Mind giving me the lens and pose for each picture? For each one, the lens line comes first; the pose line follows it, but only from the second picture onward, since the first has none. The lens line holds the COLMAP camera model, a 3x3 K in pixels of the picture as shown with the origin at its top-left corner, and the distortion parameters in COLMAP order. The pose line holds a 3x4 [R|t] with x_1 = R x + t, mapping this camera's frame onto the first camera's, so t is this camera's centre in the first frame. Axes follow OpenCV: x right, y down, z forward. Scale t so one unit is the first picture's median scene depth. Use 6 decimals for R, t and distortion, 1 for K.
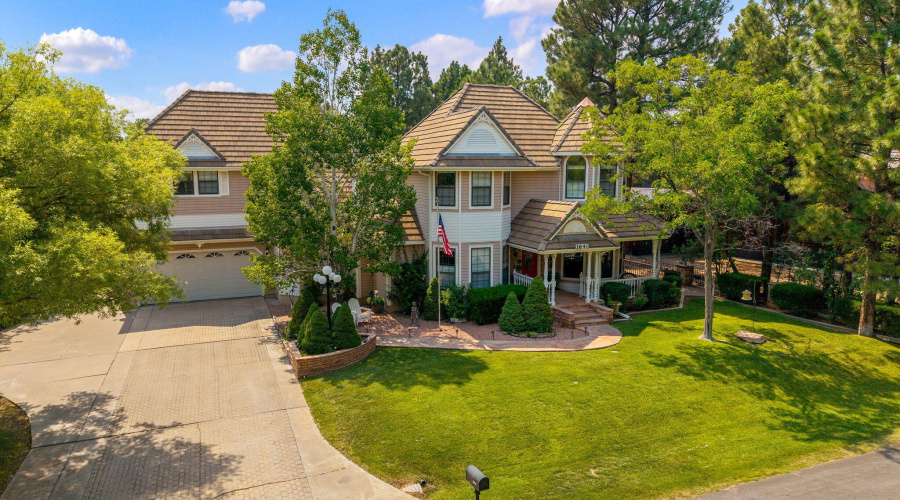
lens RADIAL K [[609.6, 0, 450.0], [0, 609.6, 250.0], [0, 0, 1]] dist [-0.001754, 0.000329]
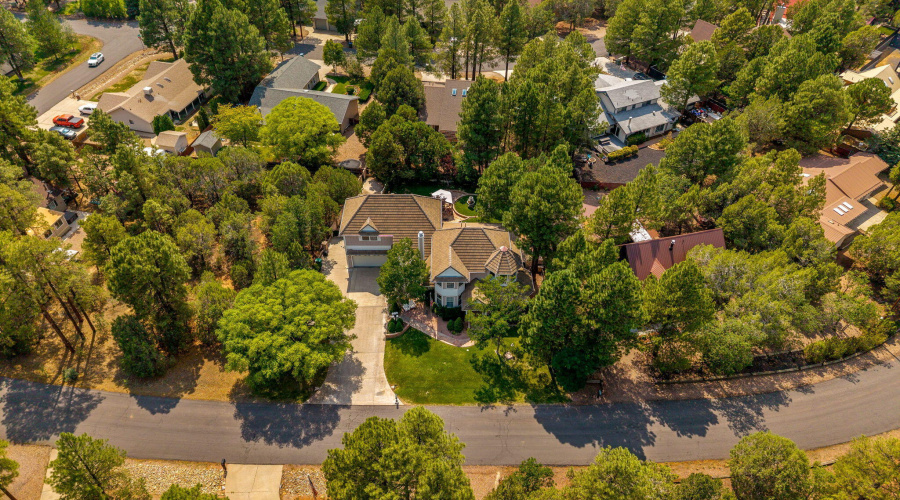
lens RADIAL K [[609.6, 0, 450.0], [0, 609.6, 250.0], [0, 0, 1]] dist [-0.001754, 0.000329]
pose [[0.930960, 0.255481, -0.260852, 1.117146], [-0.061786, 0.814352, 0.577074, -2.783583], [0.359856, -0.521115, 0.773914, -1.773156]]
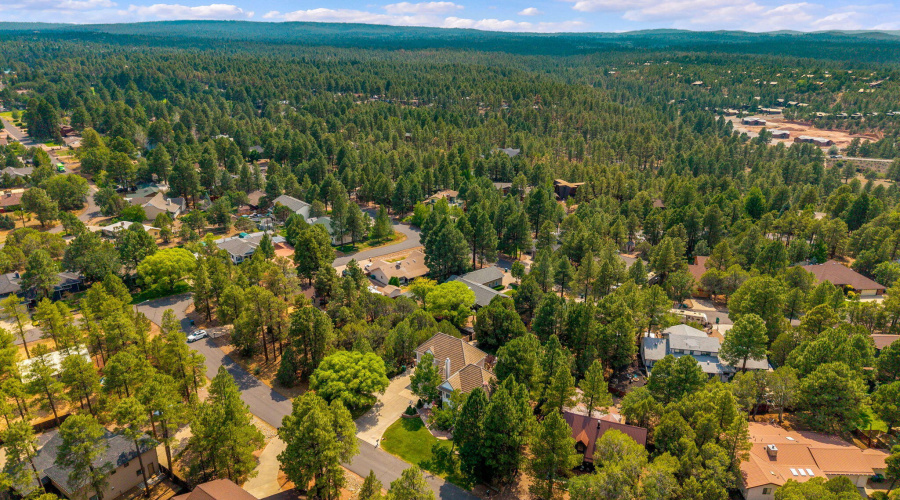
lens RADIAL K [[557.9, 0, 450.0], [0, 557.9, 250.0], [0, 0, 1]] dist [0.000833, 0.000279]
pose [[0.541621, 0.284375, -0.791061, 4.417255], [-0.110697, 0.956975, 0.268227, -3.275831], [0.833302, -0.057710, 0.549797, -1.824345]]
